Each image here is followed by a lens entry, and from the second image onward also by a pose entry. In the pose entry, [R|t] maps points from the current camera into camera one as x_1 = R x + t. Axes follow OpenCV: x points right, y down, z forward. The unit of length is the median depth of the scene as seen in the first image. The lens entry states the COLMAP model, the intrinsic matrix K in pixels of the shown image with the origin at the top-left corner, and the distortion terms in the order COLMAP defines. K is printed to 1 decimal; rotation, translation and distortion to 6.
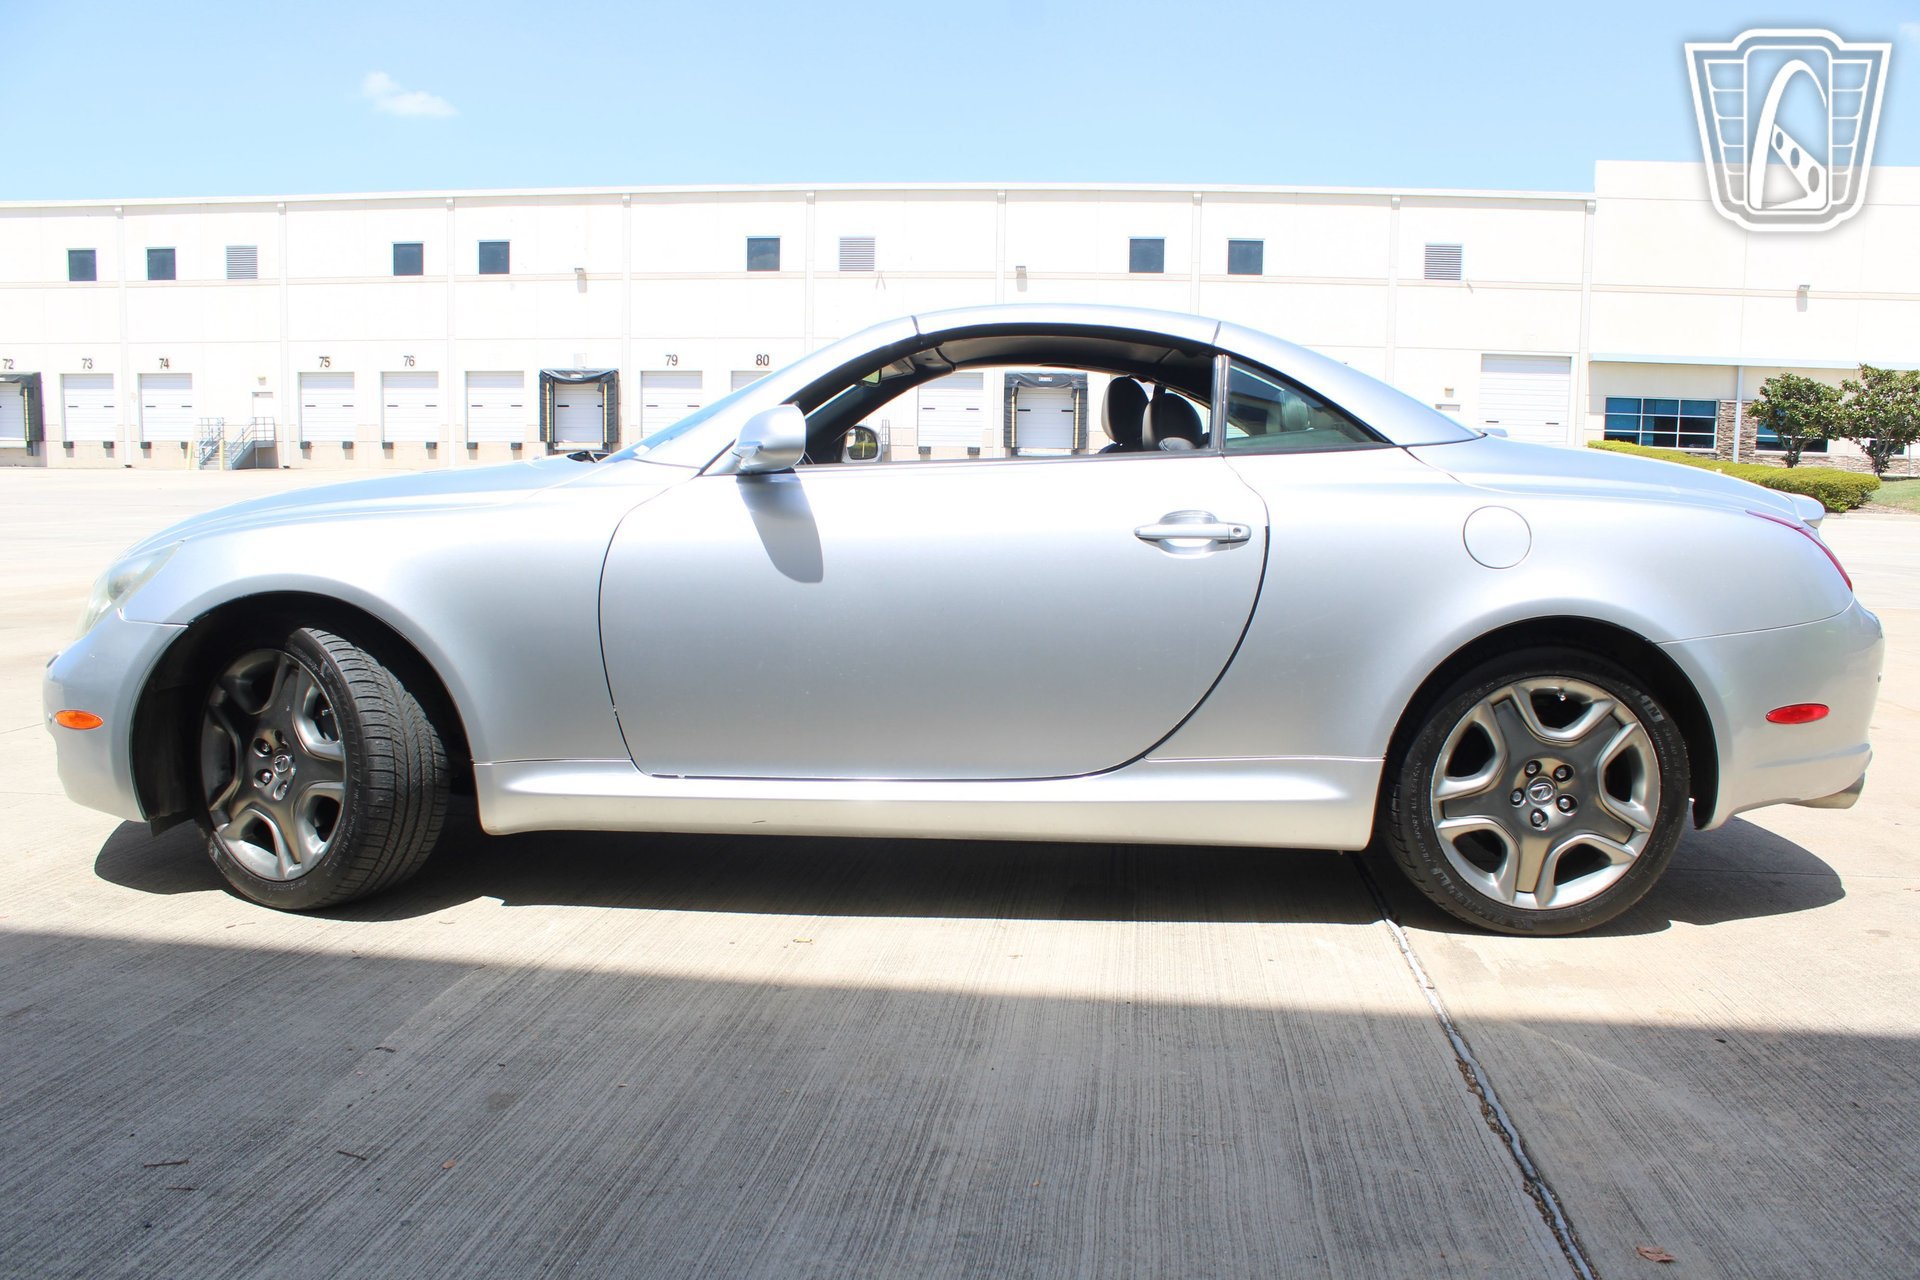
lens RADIAL K [[1766.9, 0, 955.6], [0, 1766.9, 602.2], [0, 0, 1]] dist [-0.175843, 0.174886]
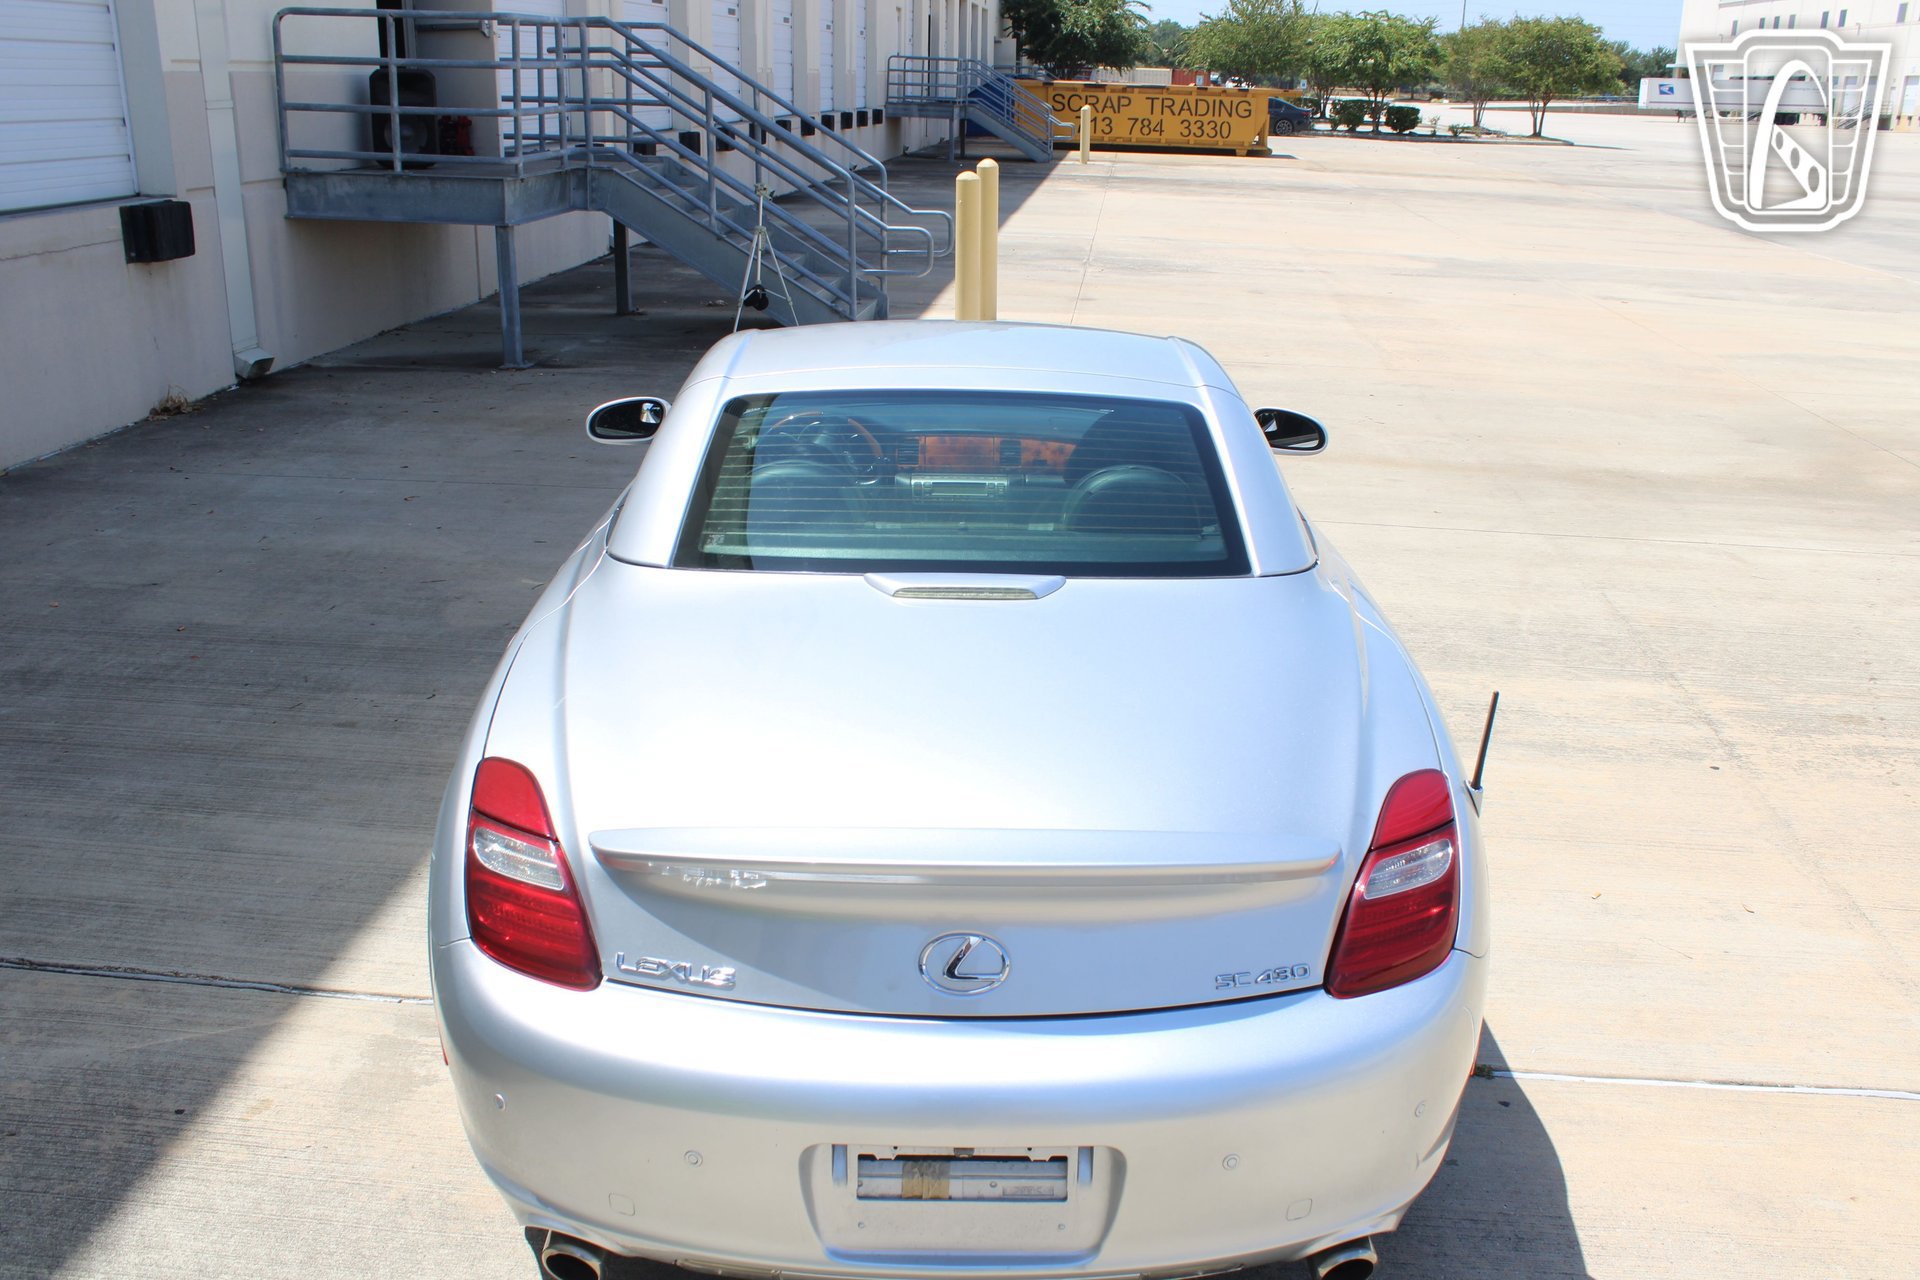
lens RADIAL K [[1703.4, 0, 969.1], [0, 1703.4, 672.6], [0, 0, 1]] dist [-0.164154, 0.151677]
pose [[-0.017205, 0.317290, -0.948173, 1.139464], [-0.107771, 0.942200, 0.317246, -0.346094], [0.994027, 0.107644, 0.017984, 1.213626]]
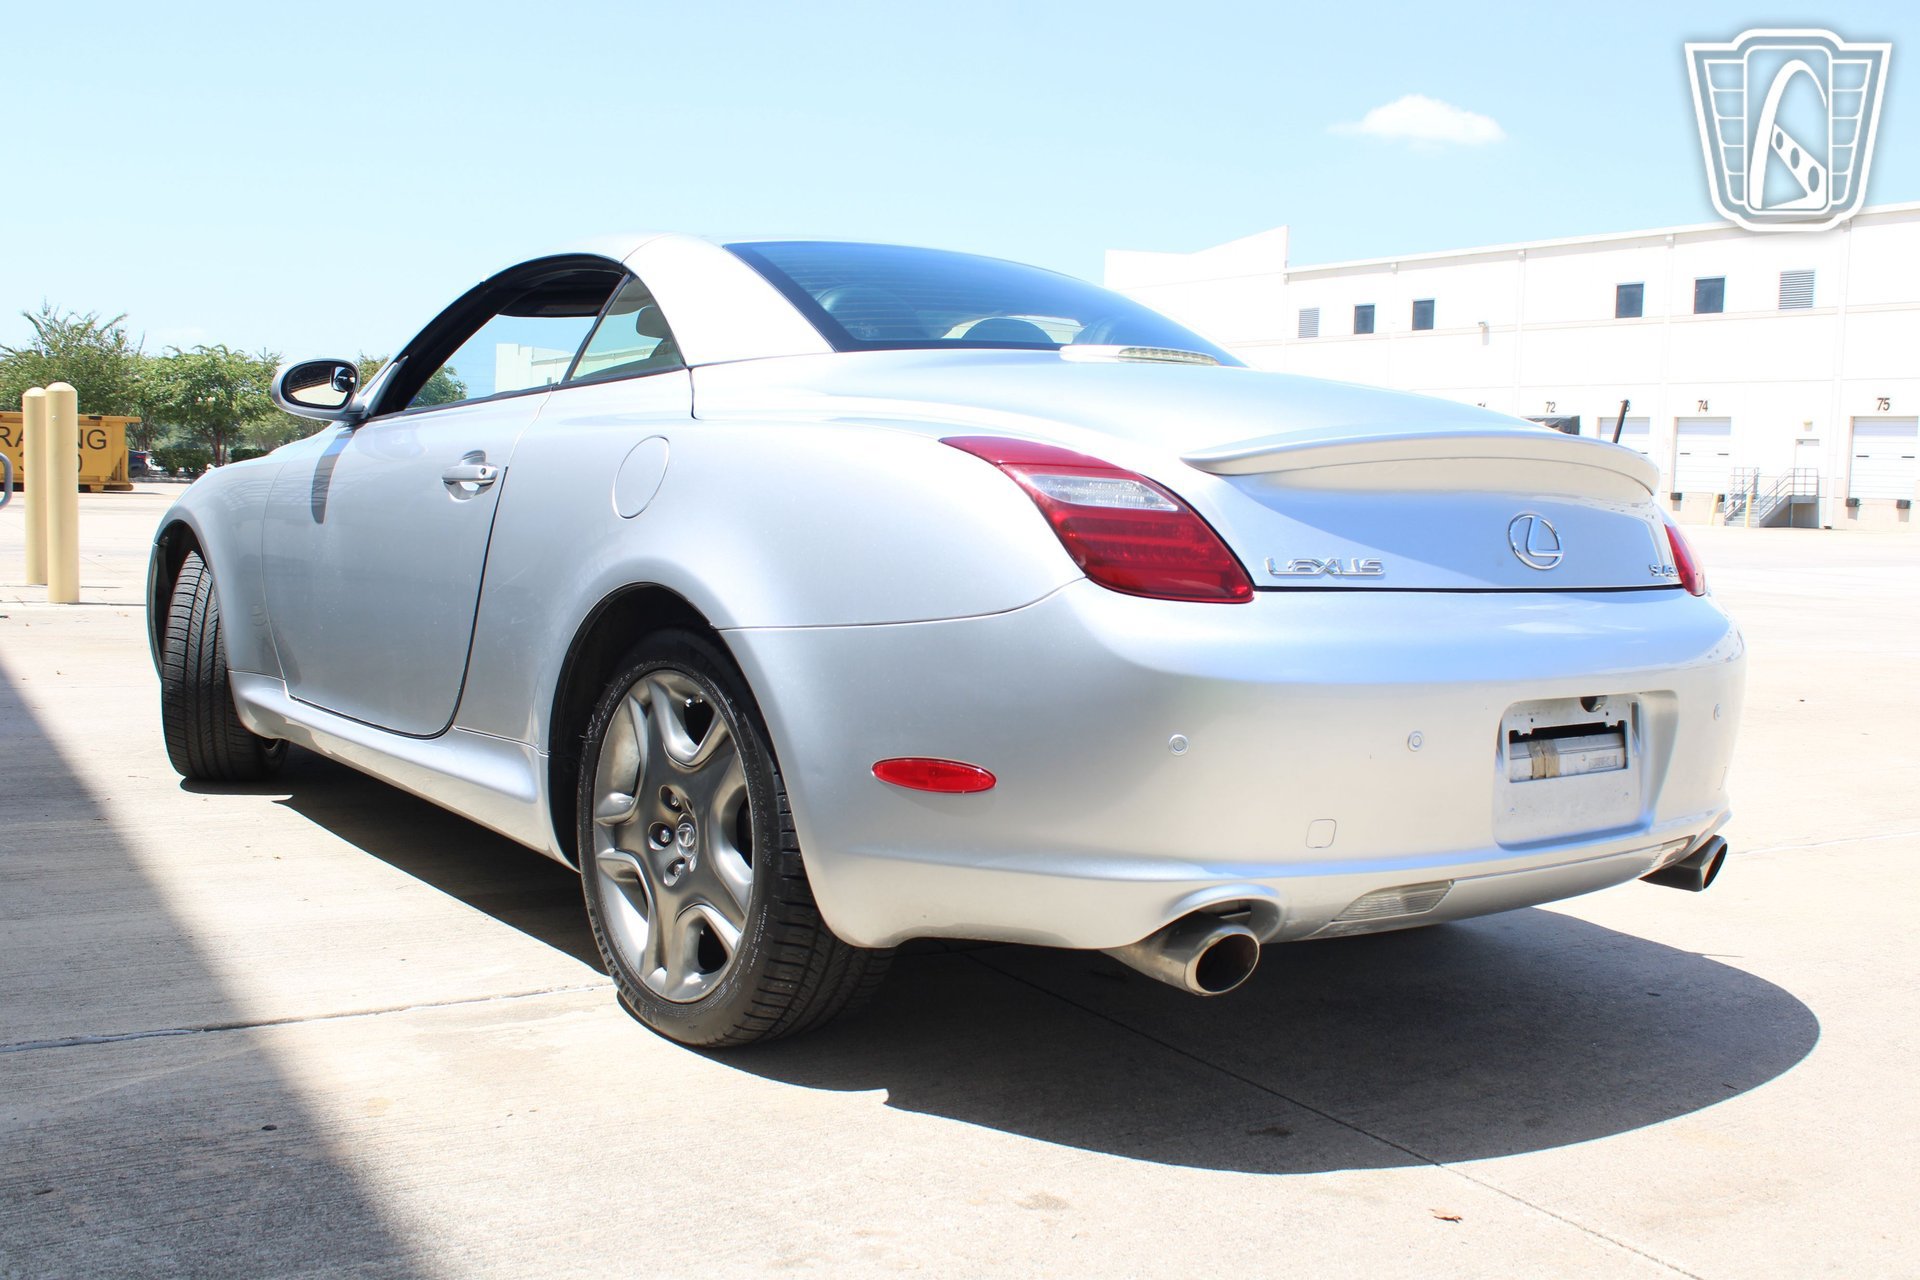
lens RADIAL K [[1890.6, 0, 963.8], [0, 1890.6, 666.1], [0, 0, 1]] dist [-0.145908, 0.154014]
pose [[0.586751, 0.077177, -0.806082, 1.043295], [-0.093346, 0.995258, 0.027342, 0.004188], [0.804370, 0.059202, 0.591172, 0.622480]]
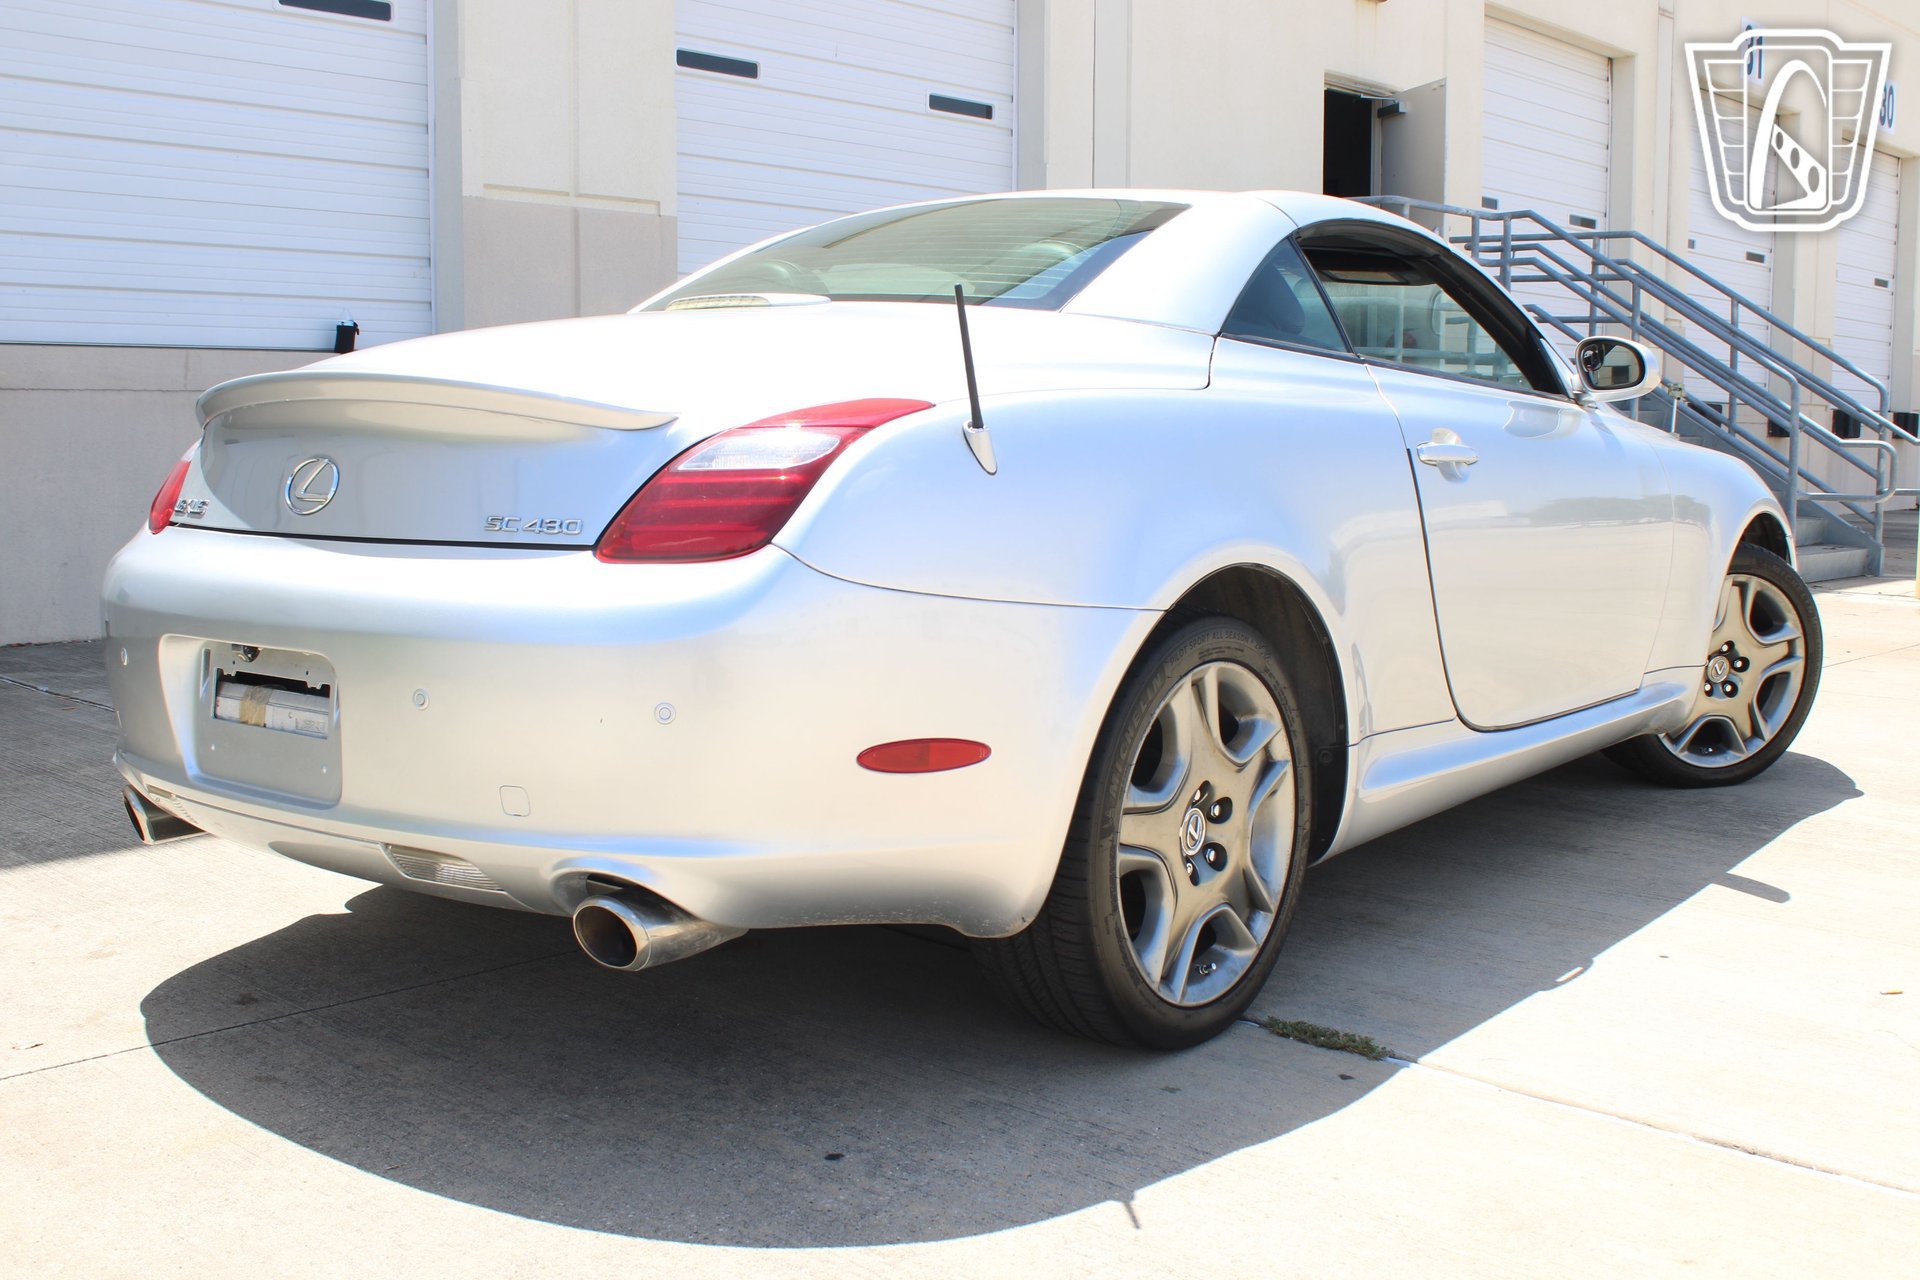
lens RADIAL K [[1928.4, 0, 963.7], [0, 1928.4, 678.3], [0, 0, 1]] dist [-0.147576, 0.166006]
pose [[-0.638621, 0.073556, -0.765998, 0.974408], [-0.089485, 0.981569, 0.168861, -0.116504], [0.764301, 0.176383, -0.620268, 1.877151]]
